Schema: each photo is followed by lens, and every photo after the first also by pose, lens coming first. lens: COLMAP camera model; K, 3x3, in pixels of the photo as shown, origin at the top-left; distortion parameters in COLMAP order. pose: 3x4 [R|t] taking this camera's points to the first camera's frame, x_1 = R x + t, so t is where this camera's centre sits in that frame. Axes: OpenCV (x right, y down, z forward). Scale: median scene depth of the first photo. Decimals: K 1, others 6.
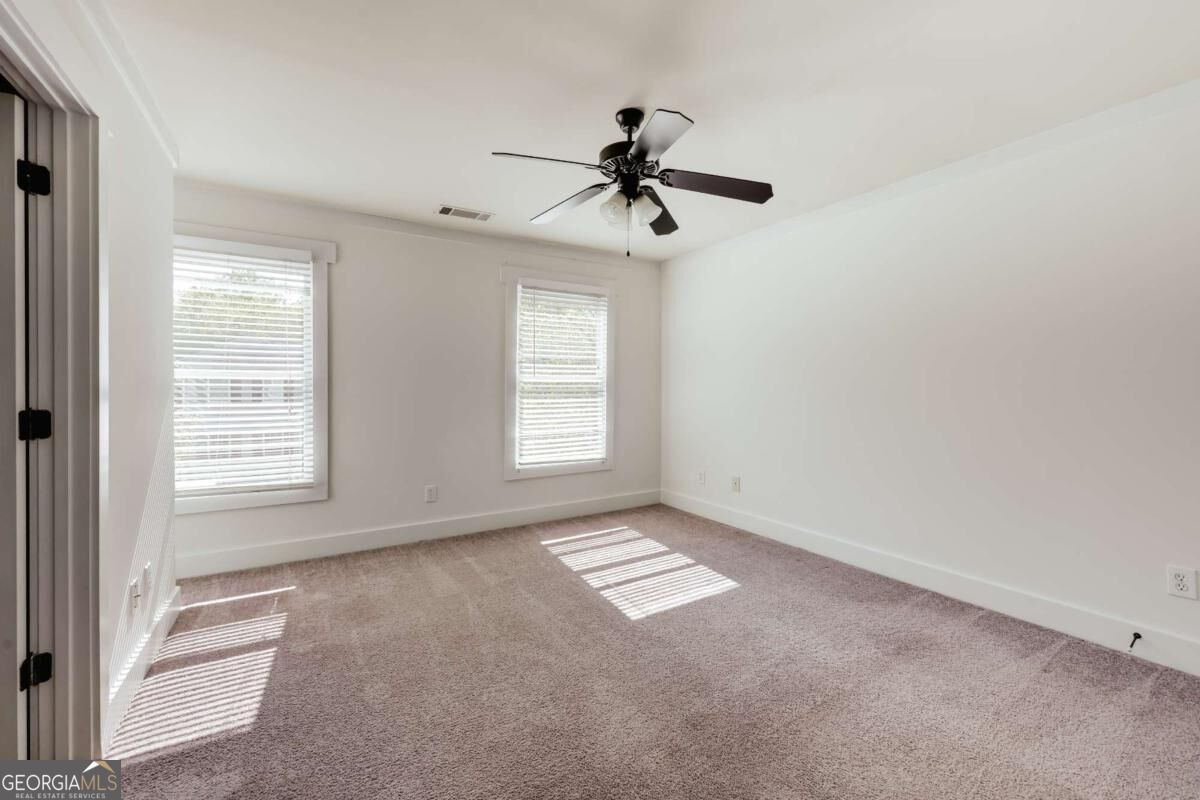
lens RADIAL K [[497.2, 0, 601.9], [0, 497.2, 388.6], [0, 0, 1]] dist [-0.010072, 0.000281]
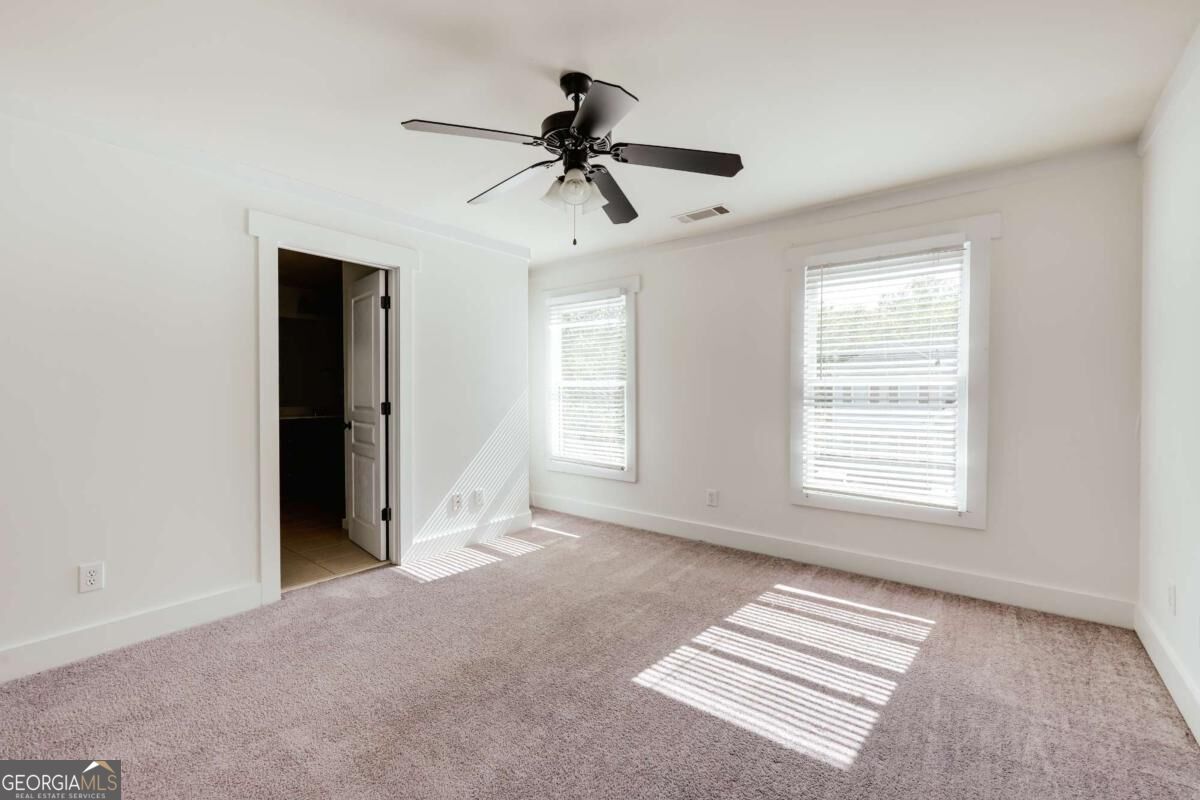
lens RADIAL K [[497.2, 0, 603.7], [0, 497.2, 396.3], [0, 0, 1]] dist [-0.010072, 0.000281]
pose [[0.331335, 0.008850, -0.943472, 0.565960], [-0.006171, 0.999955, 0.007213, -0.001418], [0.943493, 0.003432, 0.331375, 0.482721]]
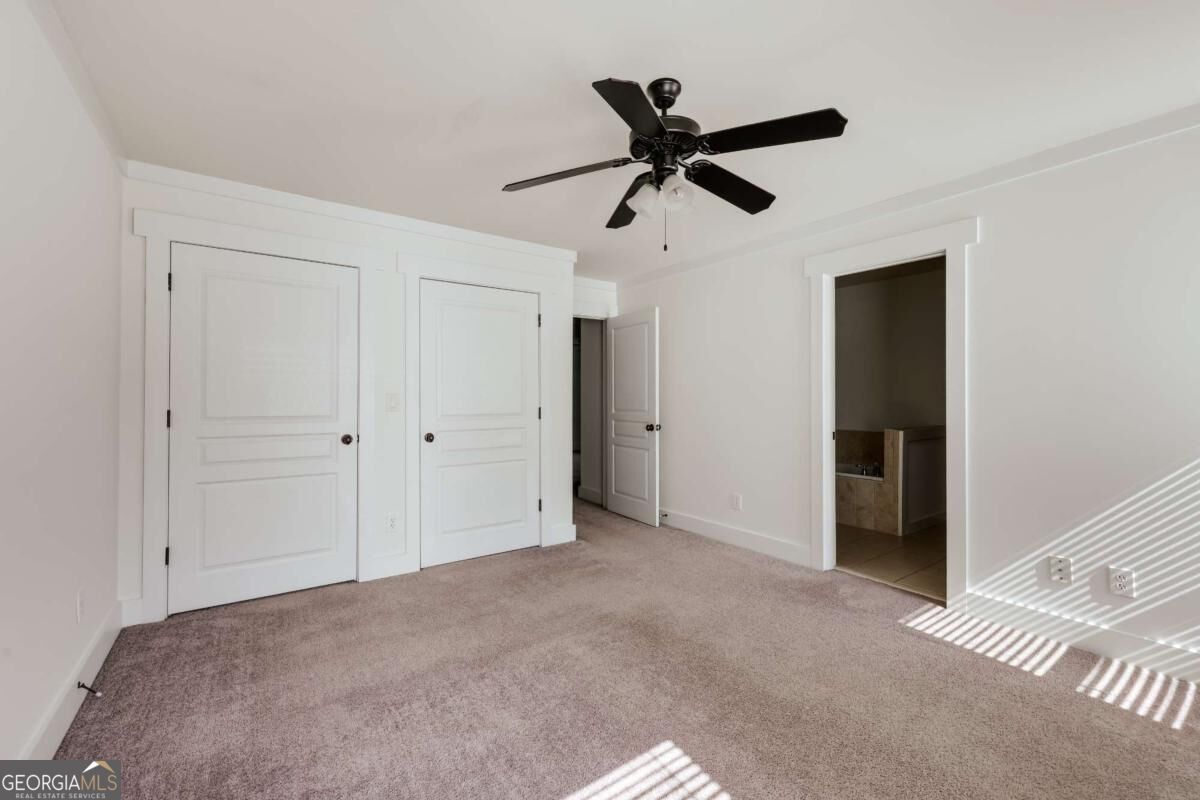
lens RADIAL K [[497.2, 0, 601.4], [0, 497.2, 403.0], [0, 0, 1]] dist [-0.010072, 0.000281]
pose [[-0.999223, 0.002525, -0.039320, 0.127924], [0.001809, 0.999832, 0.018253, -0.009050], [0.039360, 0.018168, -0.999060, 1.172932]]
